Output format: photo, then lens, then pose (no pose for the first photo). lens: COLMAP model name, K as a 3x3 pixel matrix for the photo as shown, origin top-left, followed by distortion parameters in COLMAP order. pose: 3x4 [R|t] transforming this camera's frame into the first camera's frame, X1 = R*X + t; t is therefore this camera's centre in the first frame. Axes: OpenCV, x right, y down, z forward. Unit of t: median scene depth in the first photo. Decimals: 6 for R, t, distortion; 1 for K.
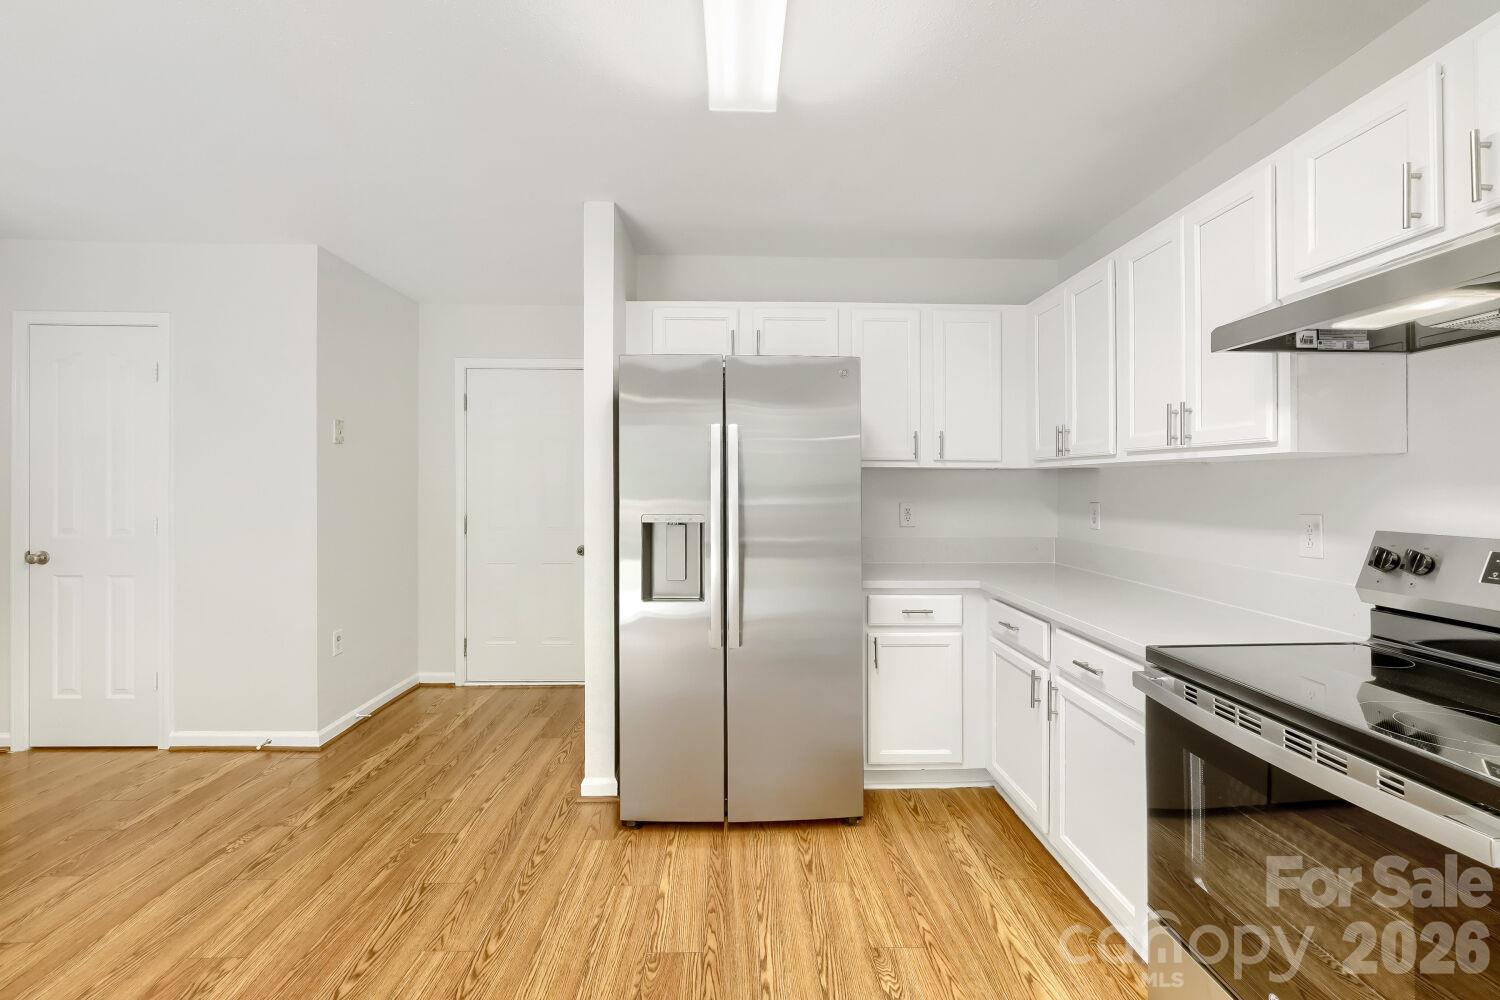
lens RADIAL K [[617.2, 0, 751.9], [0, 617.2, 483.1], [0, 0, 1]] dist [0.000301, -0.000016]
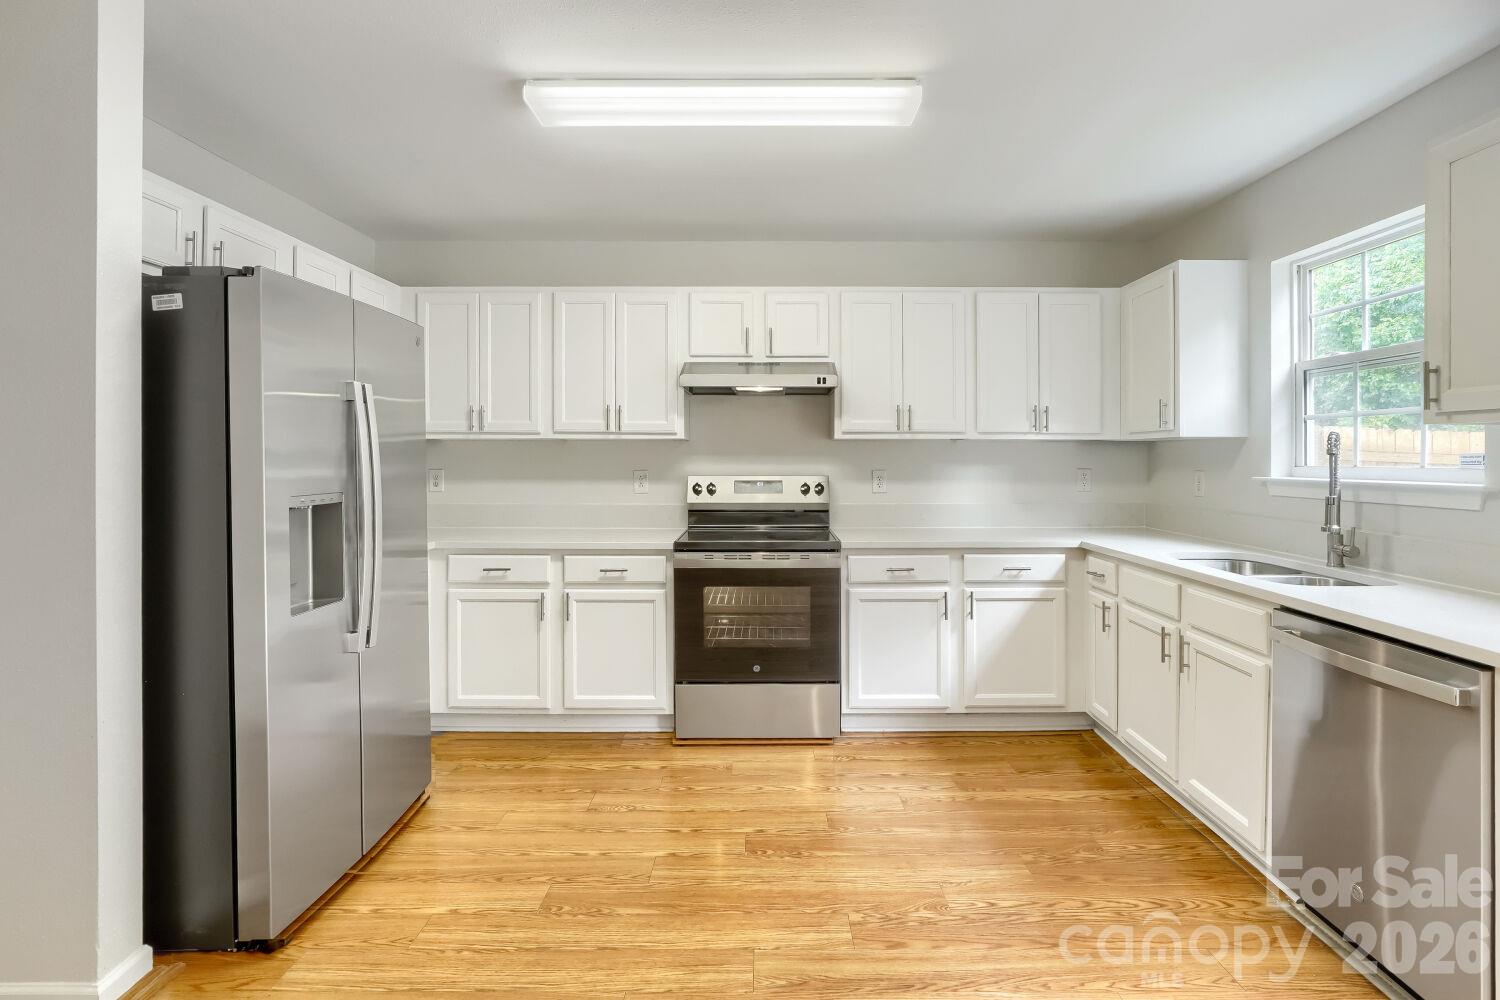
lens RADIAL K [[733.4, 0, 781.4], [0, 733.4, 461.3], [0, 0, 1]] dist [0.002480, -0.000165]
pose [[0.023783, -0.009543, 0.999672, -1.324936], [-0.007370, 0.999926, 0.009721, -0.001524], [-0.999690, -0.007599, 0.023711, 0.553600]]
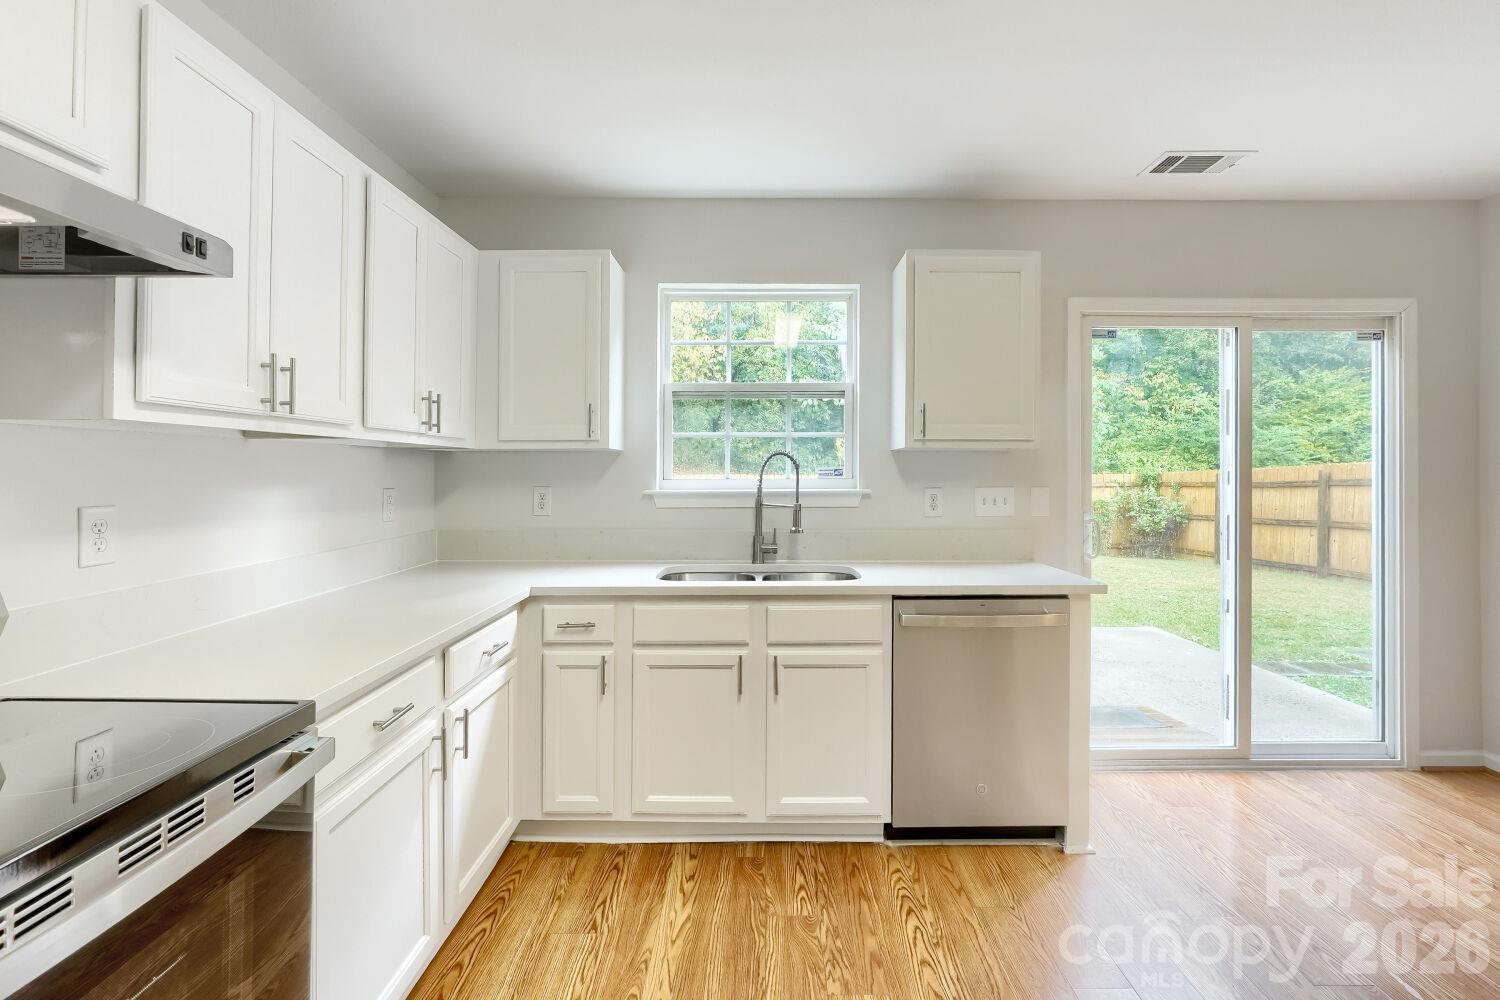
lens RADIAL K [[673.8, 0, 763.5], [0, 673.8, 478.0], [0, 0, 1]] dist [-0.004048, -0.000623]
pose [[-0.999704, -0.001686, 0.024259, 0.083618], [-0.001553, 0.999984, 0.005467, 0.004728], [-0.024267, 0.005428, -0.999691, 1.071332]]
